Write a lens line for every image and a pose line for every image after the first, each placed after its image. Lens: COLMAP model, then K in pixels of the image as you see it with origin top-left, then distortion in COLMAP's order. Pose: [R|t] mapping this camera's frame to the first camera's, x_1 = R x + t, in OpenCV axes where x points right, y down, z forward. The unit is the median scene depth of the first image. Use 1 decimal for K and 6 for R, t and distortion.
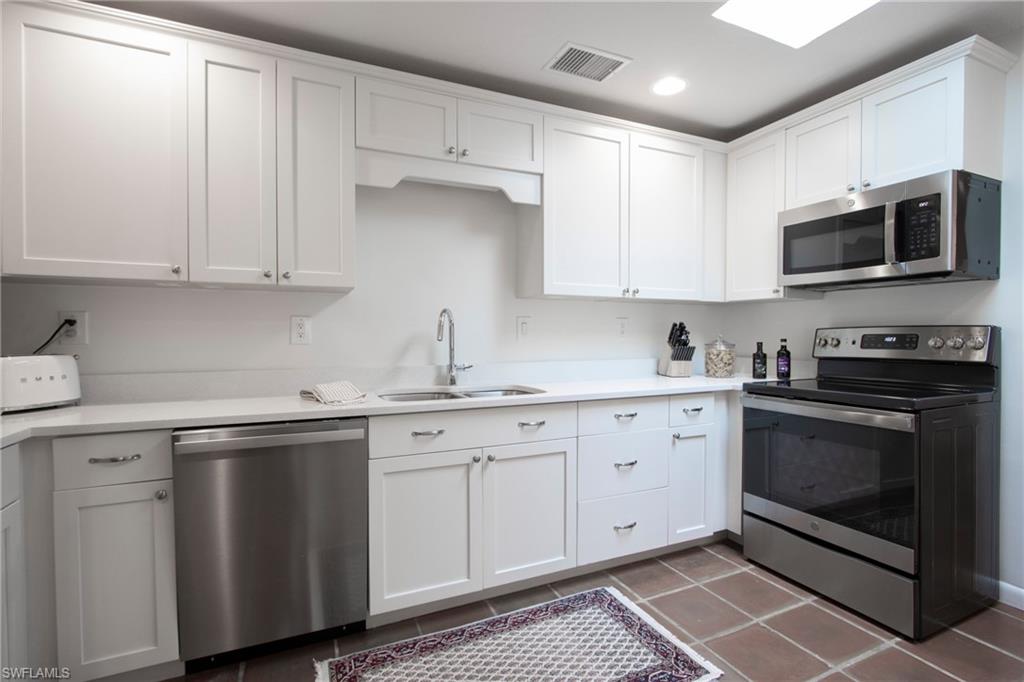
lens RADIAL K [[474.8, 0, 505.9], [0, 474.8, 340.6], [0, 0, 1]] dist [-0.015340, 0.000852]
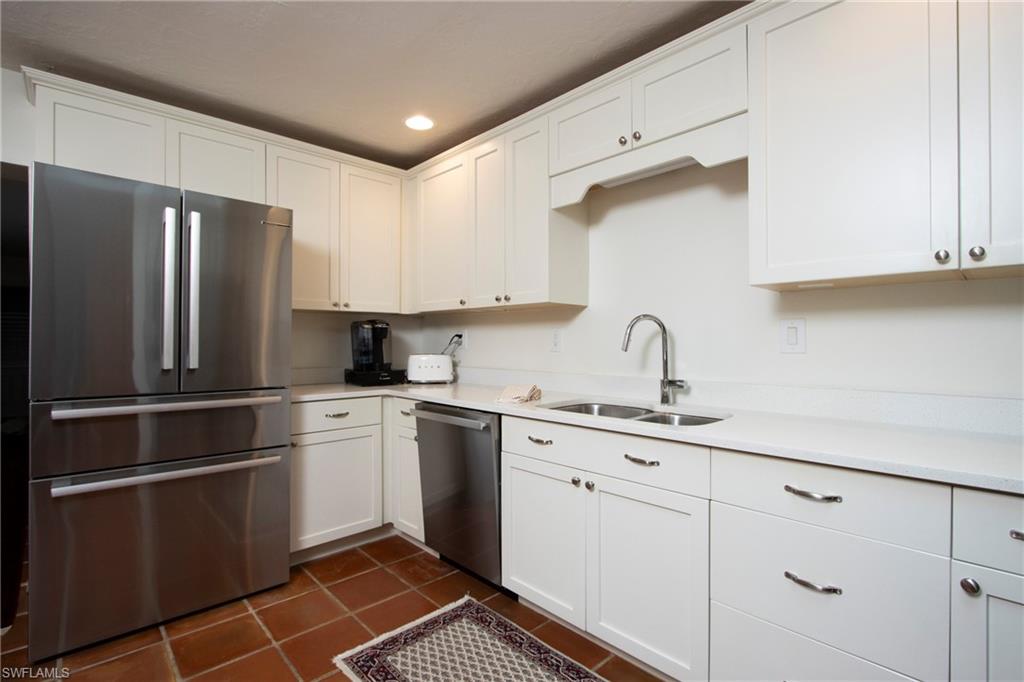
lens RADIAL K [[474.8, 0, 505.9], [0, 474.8, 340.5], [0, 0, 1]] dist [-0.015340, 0.000852]
pose [[0.327557, 0.001657, -0.944830, 0.794430], [-0.010873, 0.999939, -0.002016, -0.020454], [0.944769, 0.010934, 0.327555, 0.598957]]
